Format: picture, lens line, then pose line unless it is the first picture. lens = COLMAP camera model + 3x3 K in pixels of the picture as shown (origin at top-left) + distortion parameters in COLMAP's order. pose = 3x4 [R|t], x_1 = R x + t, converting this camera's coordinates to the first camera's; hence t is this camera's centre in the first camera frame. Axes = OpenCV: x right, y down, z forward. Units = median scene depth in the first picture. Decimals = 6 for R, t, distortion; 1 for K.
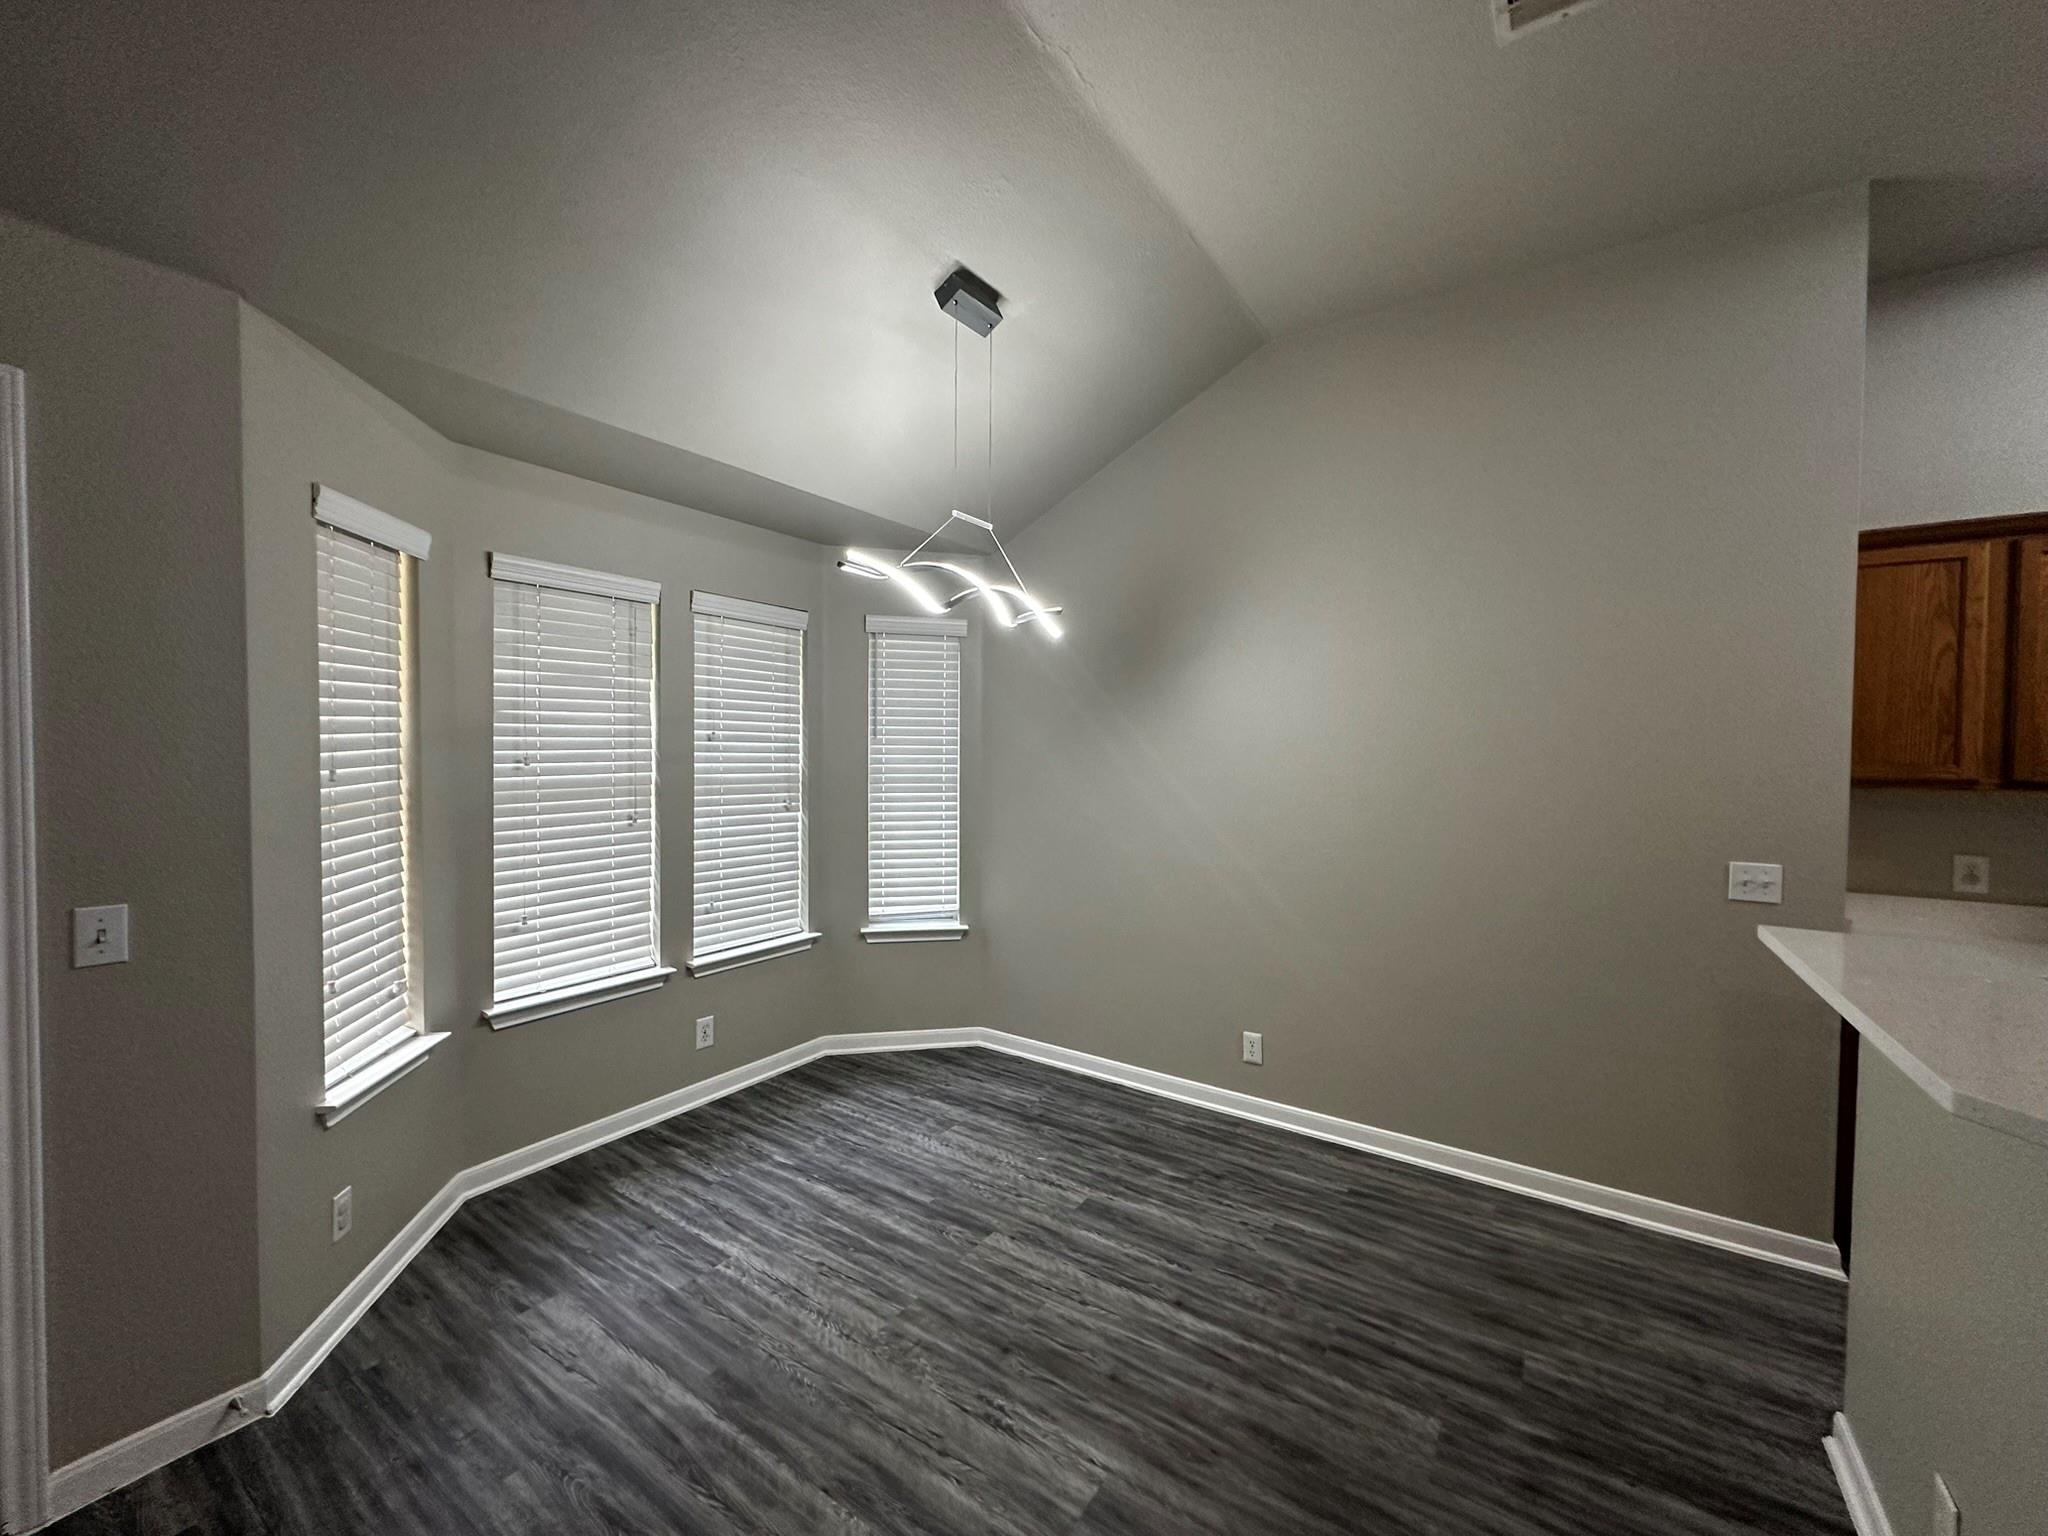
lens RADIAL K [[813.5, 0, 1035.2], [0, 813.5, 770.1], [0, 0, 1]] dist [-0.002871, 0.000816]
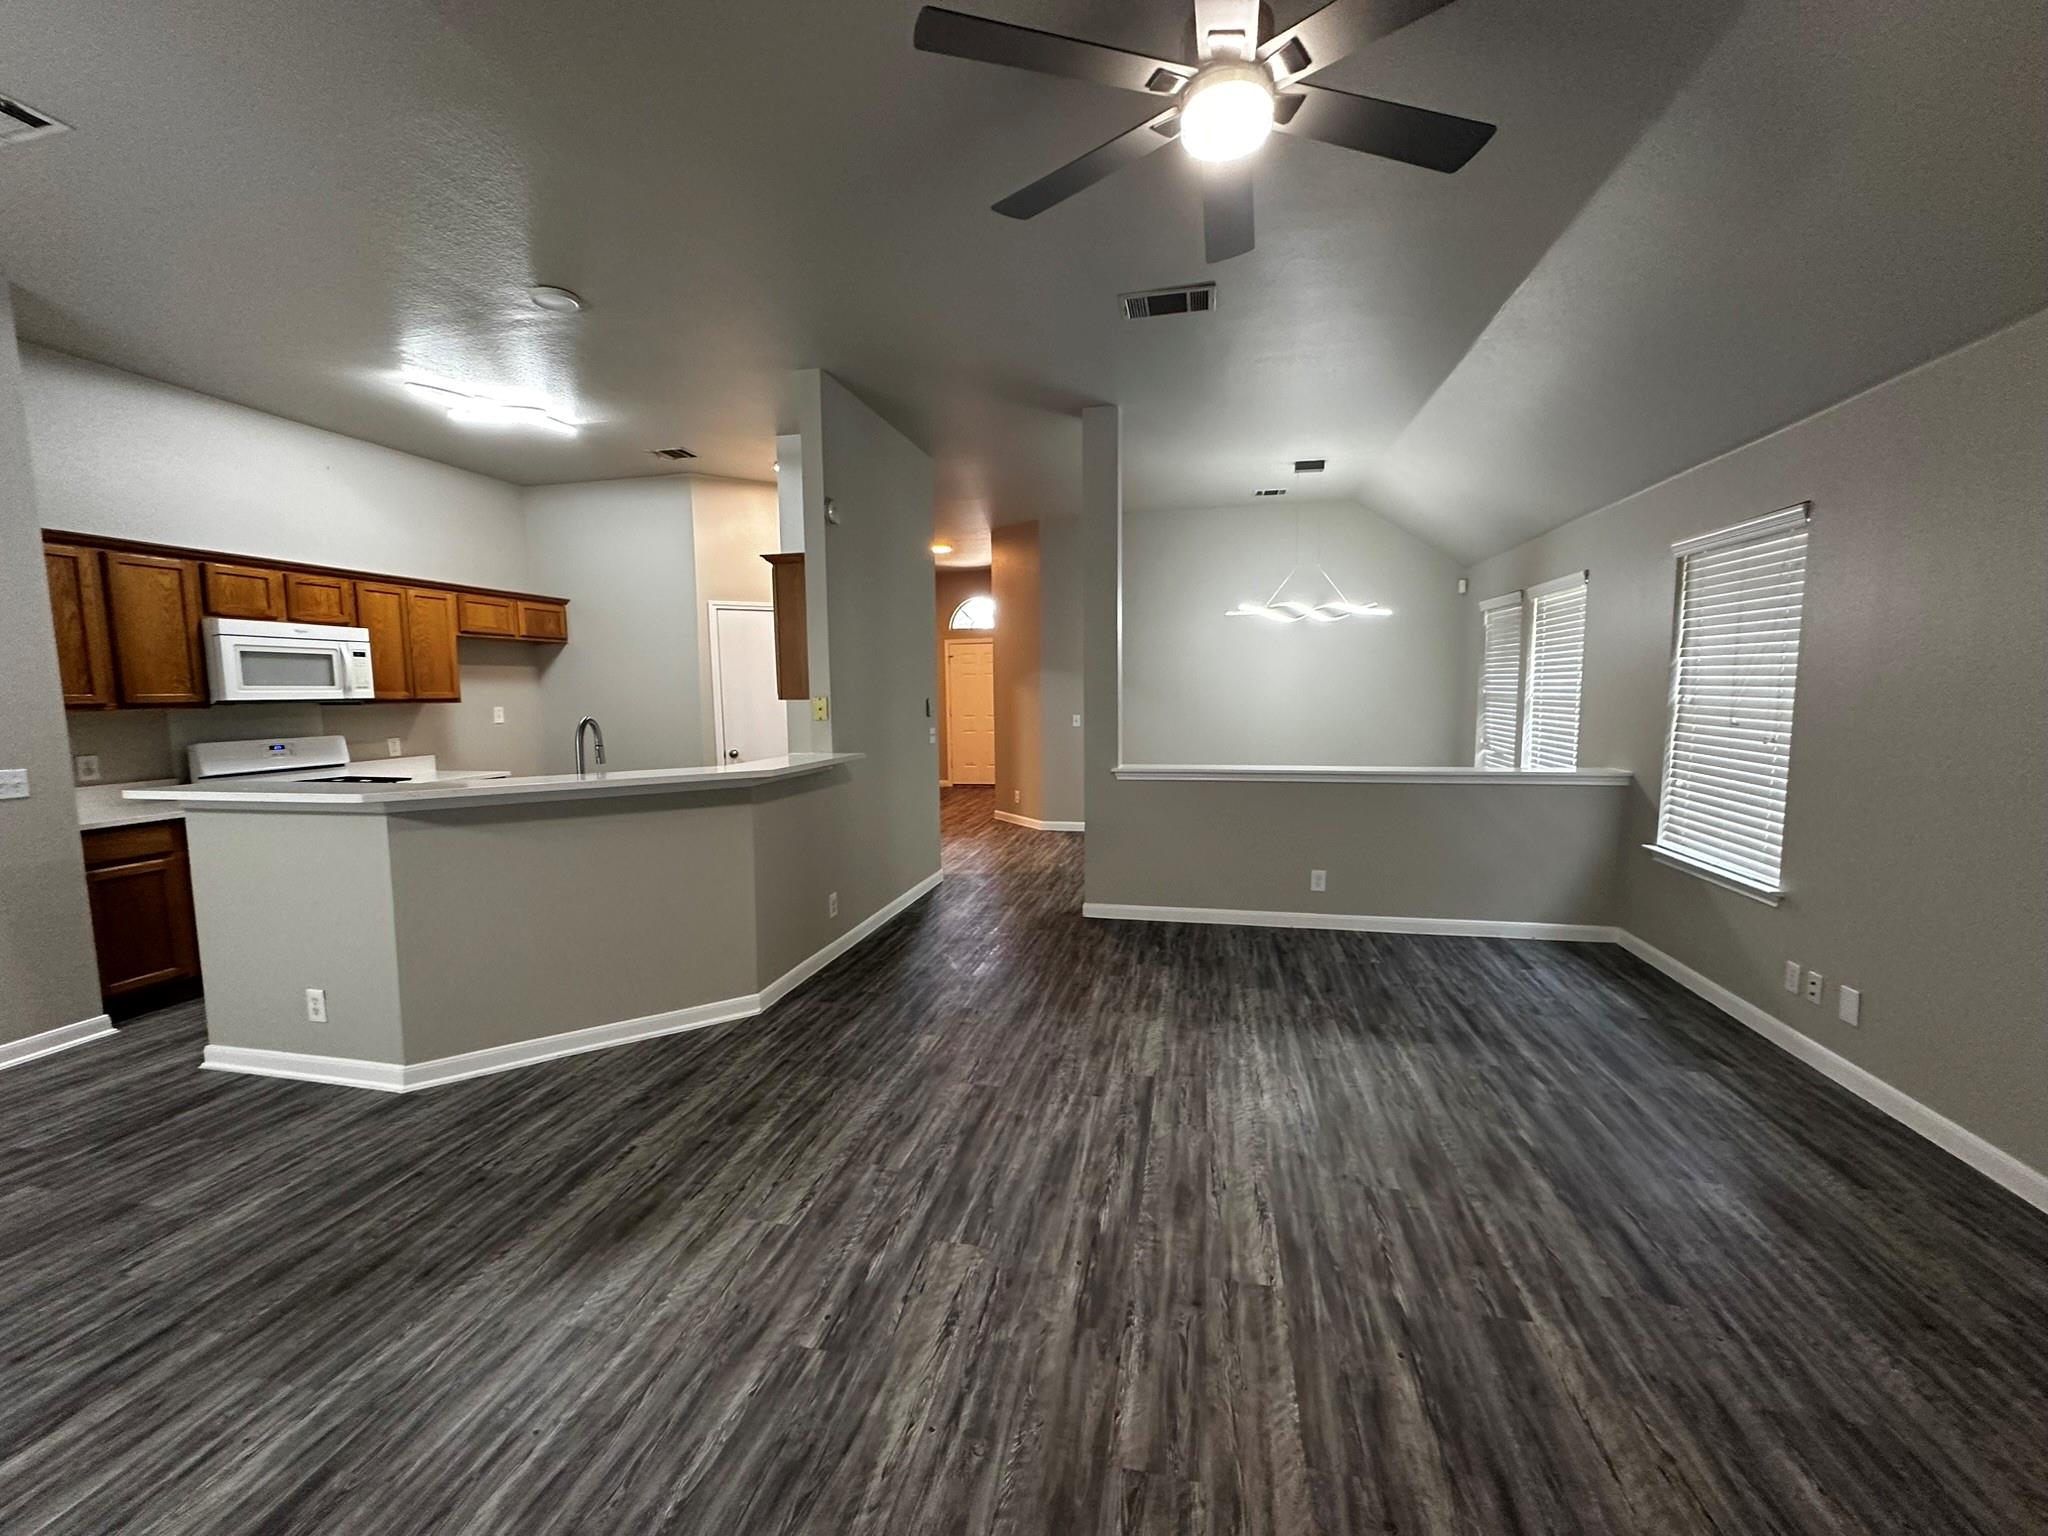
lens RADIAL K [[813.5, 0, 1027.3], [0, 813.5, 770.1], [0, 0, 1]] dist [-0.002871, 0.000816]
pose [[-0.367601, -0.098689, 0.924732, -0.909160], [0.032855, 0.992355, 0.118966, 0.010895], [-0.929403, 0.074114, -0.361548, -0.071914]]
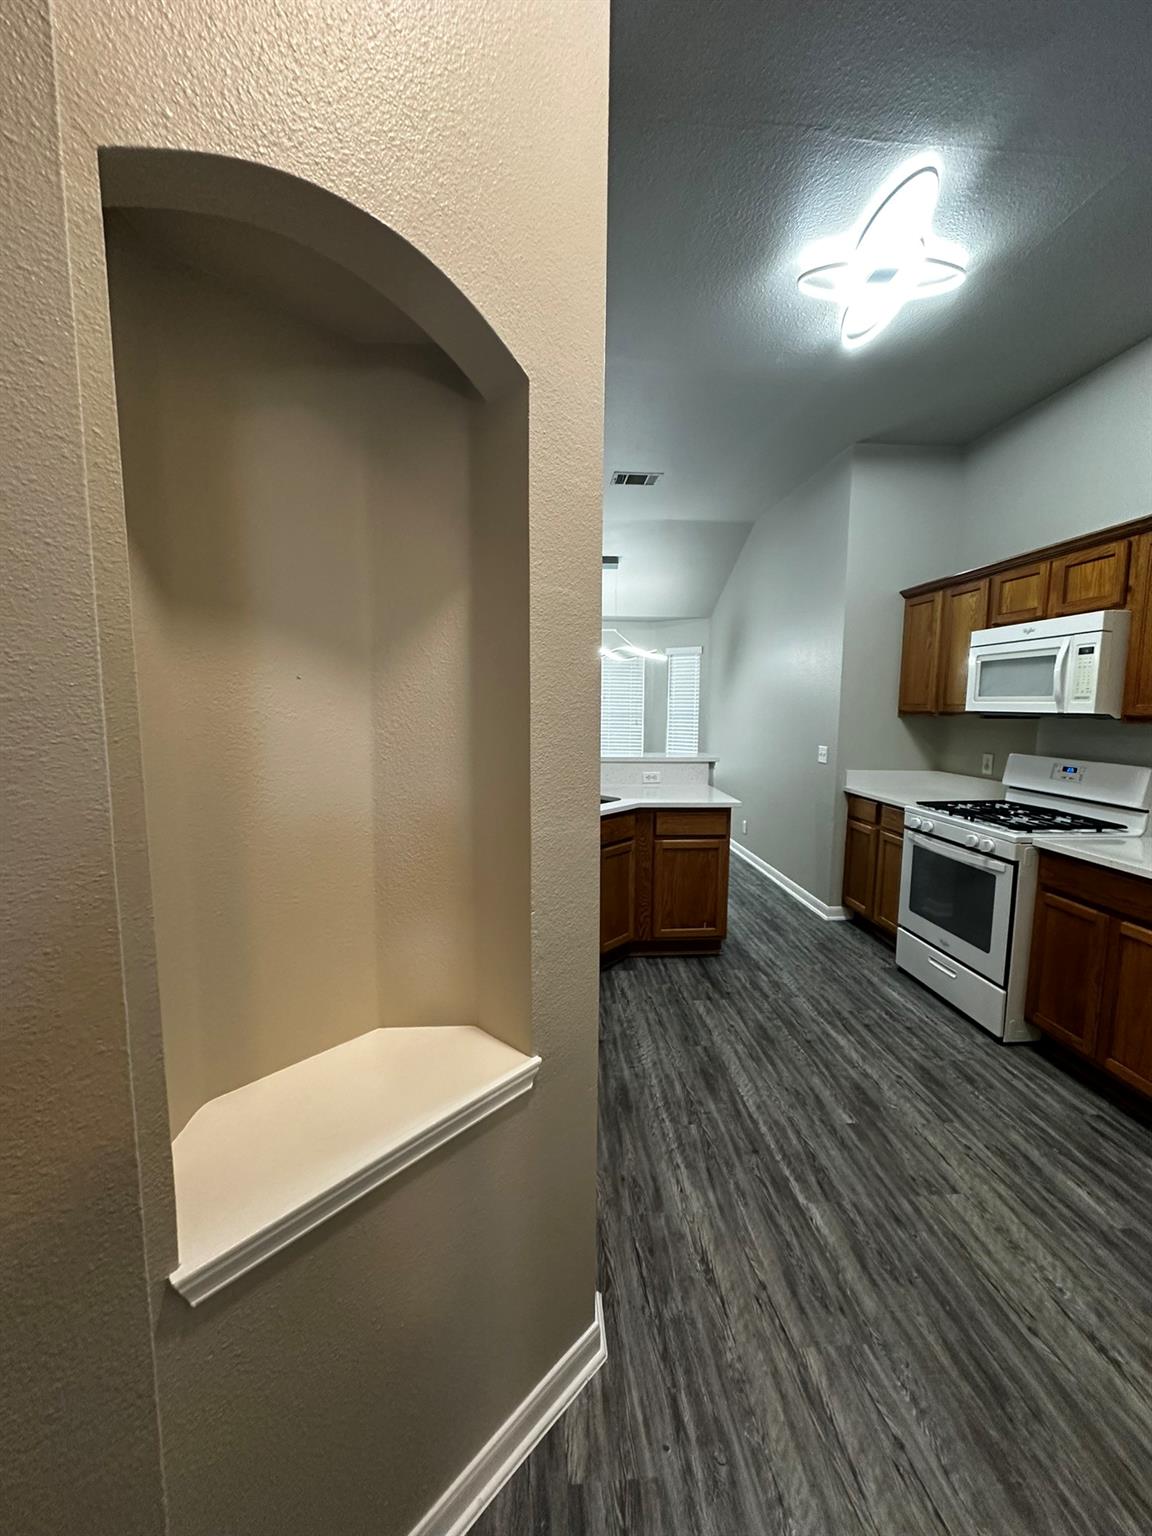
lens RADIAL K [[610.1, 0, 576.9], [0, 610.1, 769.0], [0, 0, 1]] dist [-0.002871, 0.000816]
pose [[0.615355, 0.079364, -0.784245, 1.741729], [-0.020953, 0.996214, 0.084374, 0.043892], [0.787972, -0.035488, 0.614688, -0.608306]]
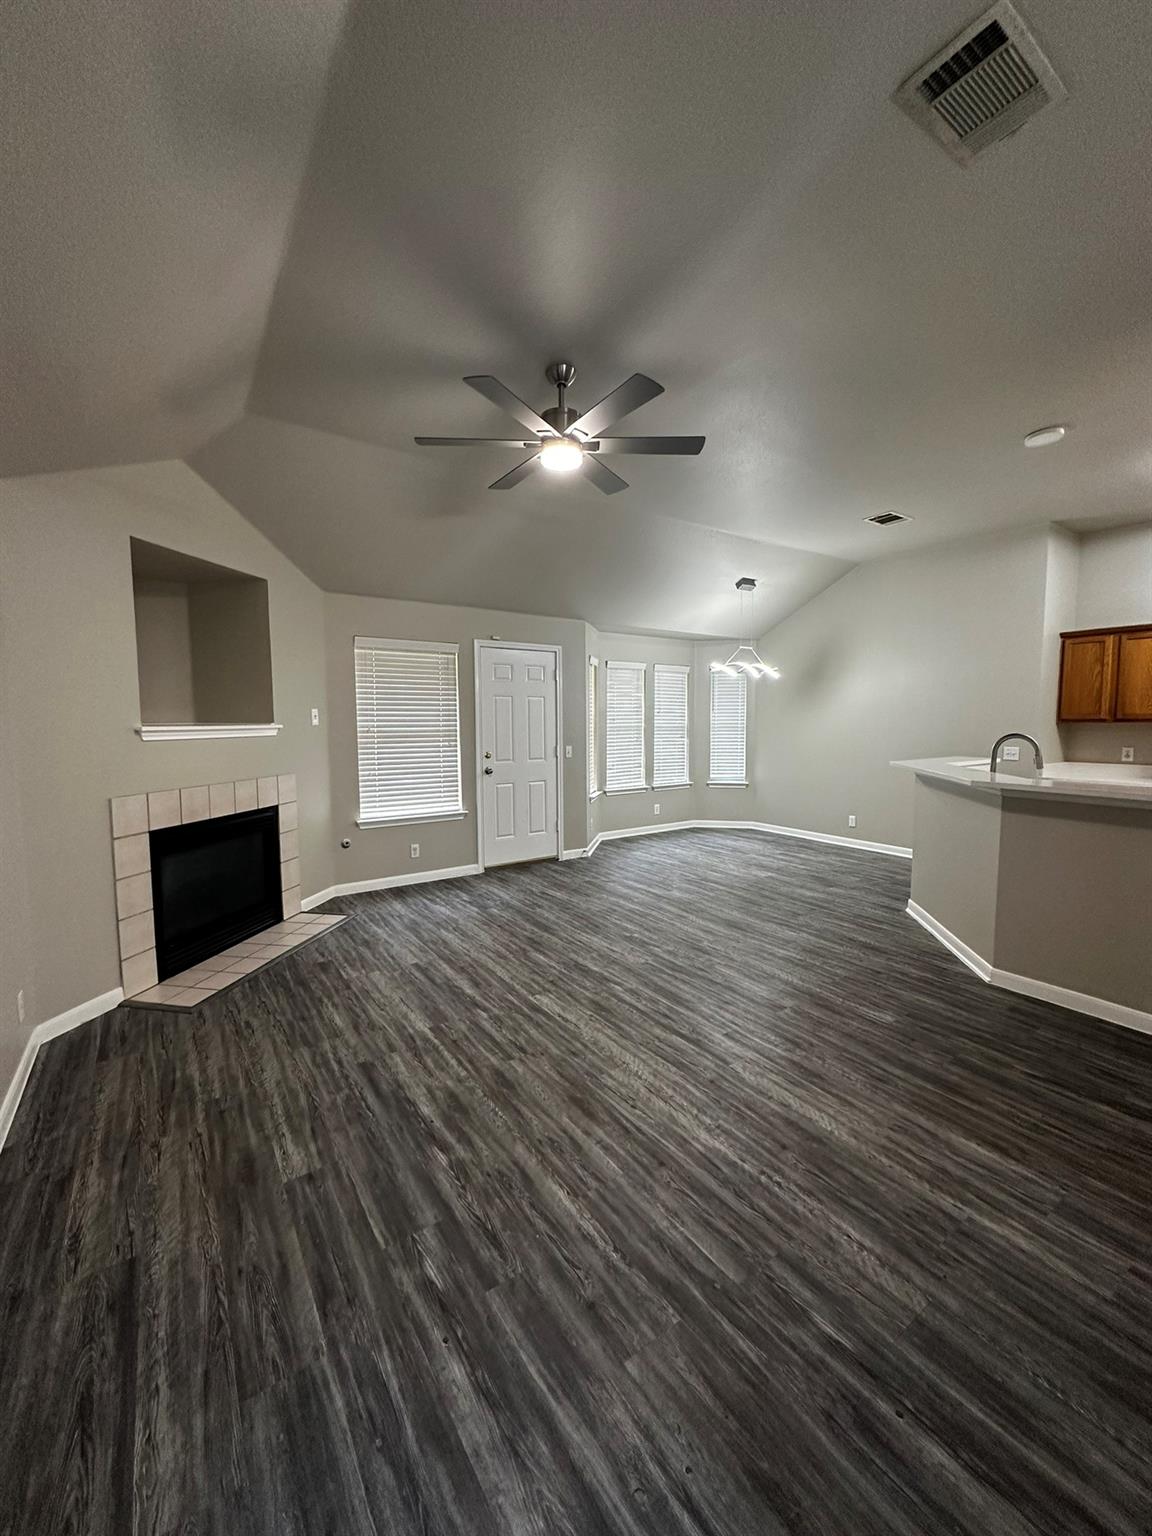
lens RADIAL K [[610.1, 0, 575.6], [0, 610.1, 767.8], [0, 0, 1]] dist [-0.002871, 0.000816]
pose [[0.928516, 0.015438, -0.370972, 0.209506], [0.004119, 0.998645, 0.051868, 0.063254], [0.371270, -0.049688, 0.927195, -1.635349]]
